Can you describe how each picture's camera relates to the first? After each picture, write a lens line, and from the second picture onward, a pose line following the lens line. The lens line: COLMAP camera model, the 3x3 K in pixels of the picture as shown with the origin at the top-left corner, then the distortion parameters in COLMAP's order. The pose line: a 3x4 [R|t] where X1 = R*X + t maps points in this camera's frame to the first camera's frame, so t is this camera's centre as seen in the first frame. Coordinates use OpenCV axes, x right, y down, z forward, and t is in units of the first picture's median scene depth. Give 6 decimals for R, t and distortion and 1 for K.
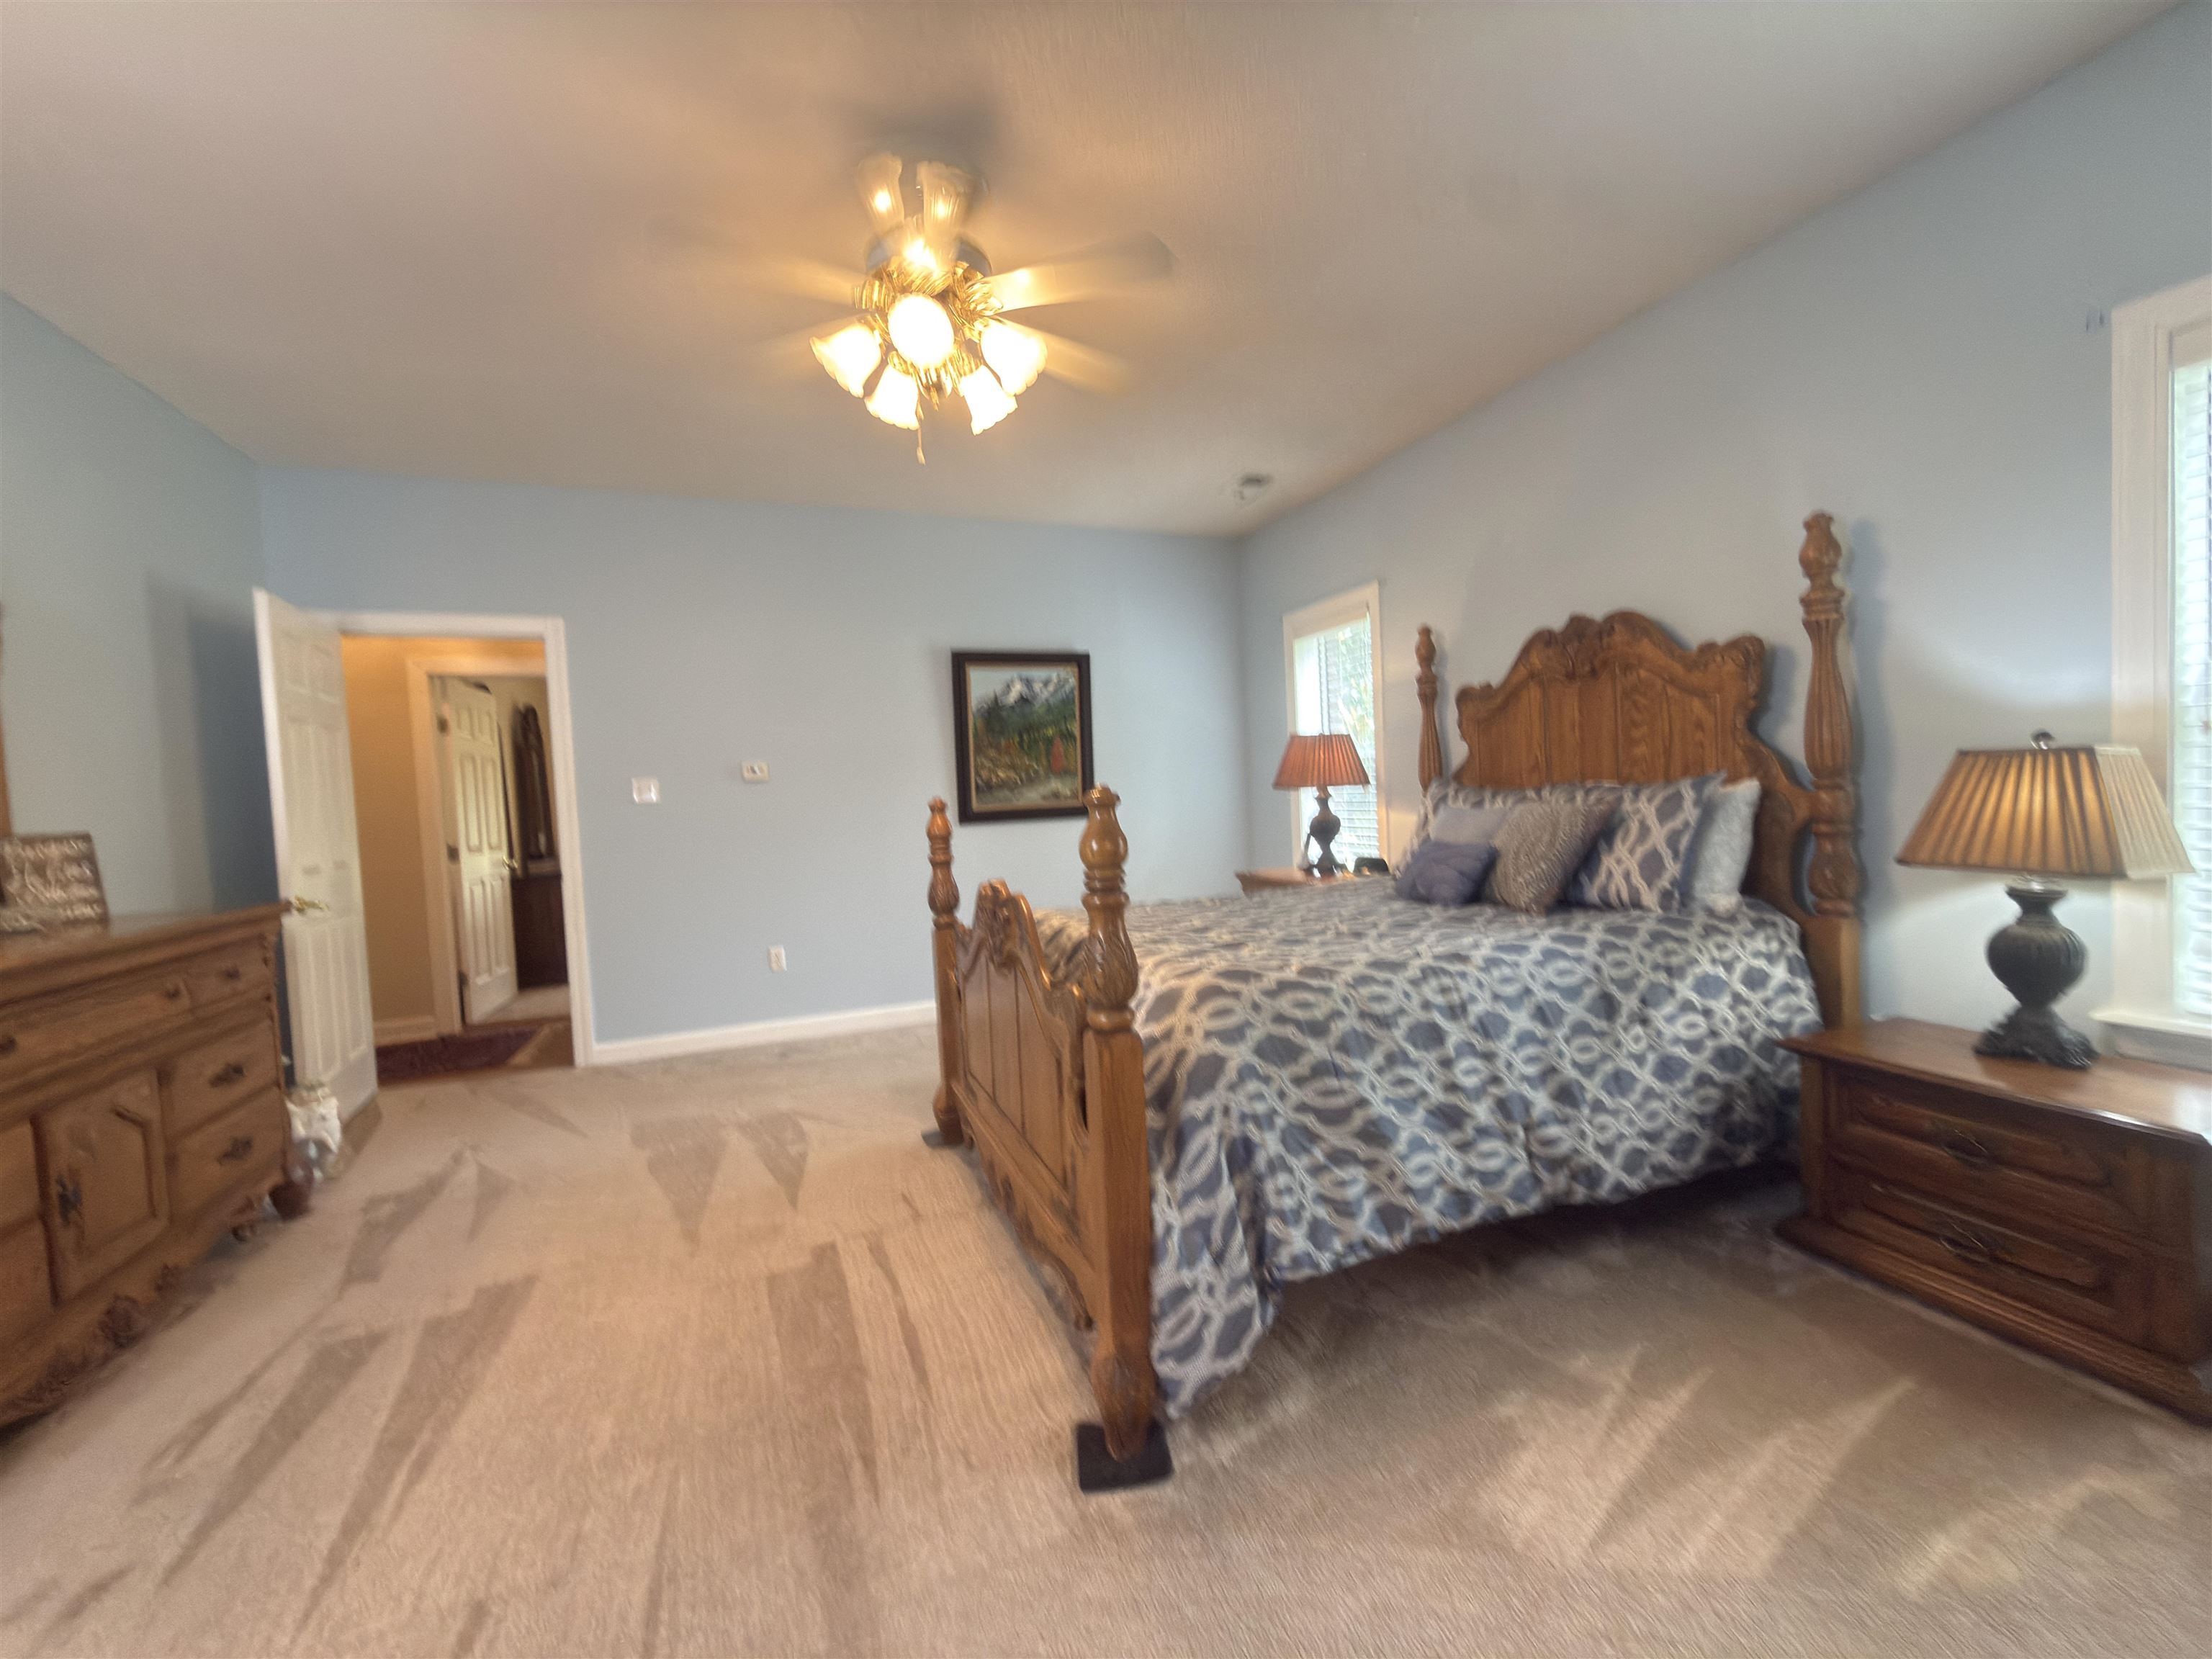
lens RADIAL K [[879.1, 0, 1102.0], [0, 879.1, 830.3], [0, 0, 1]] dist [-0.000744, -0.000383]
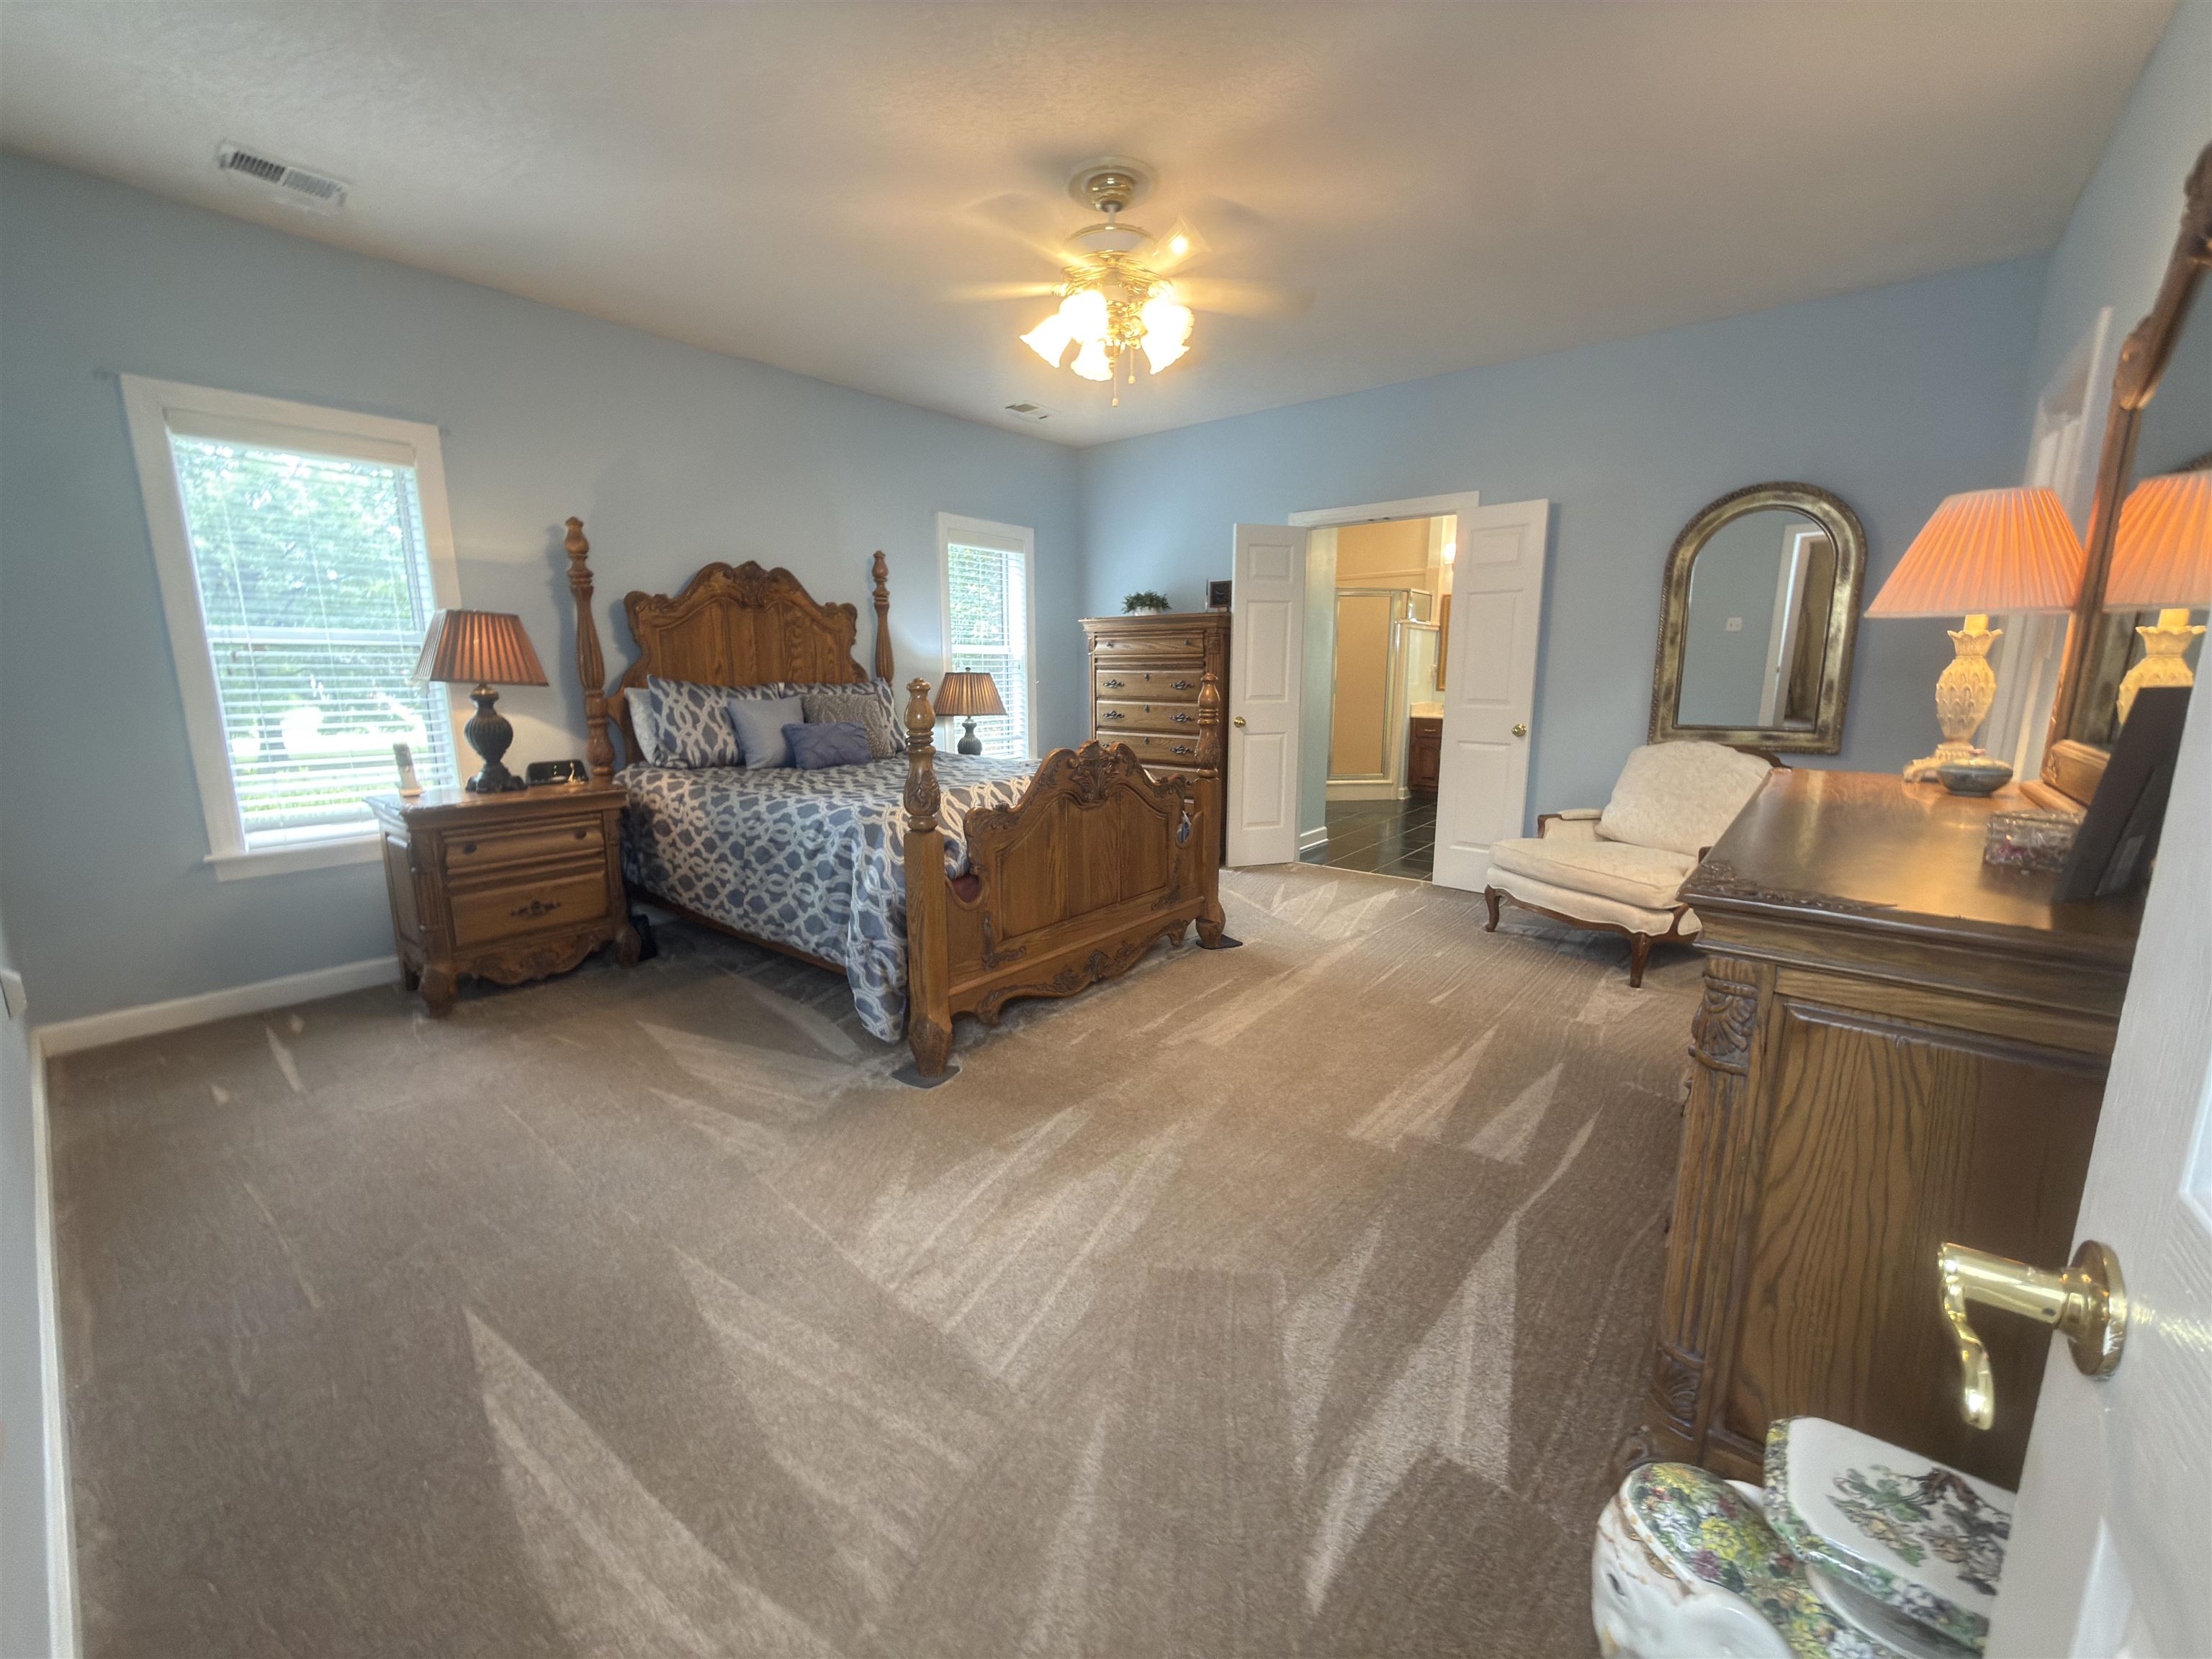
lens RADIAL K [[879.1, 0, 1102.0], [0, 879.1, 830.3], [0, 0, 1]] dist [-0.000744, -0.000383]
pose [[-0.490598, -0.116144, 0.863611, -1.045844], [0.058740, 0.984415, 0.165759, -0.024004], [-0.869404, 0.132049, -0.476130, 1.305675]]
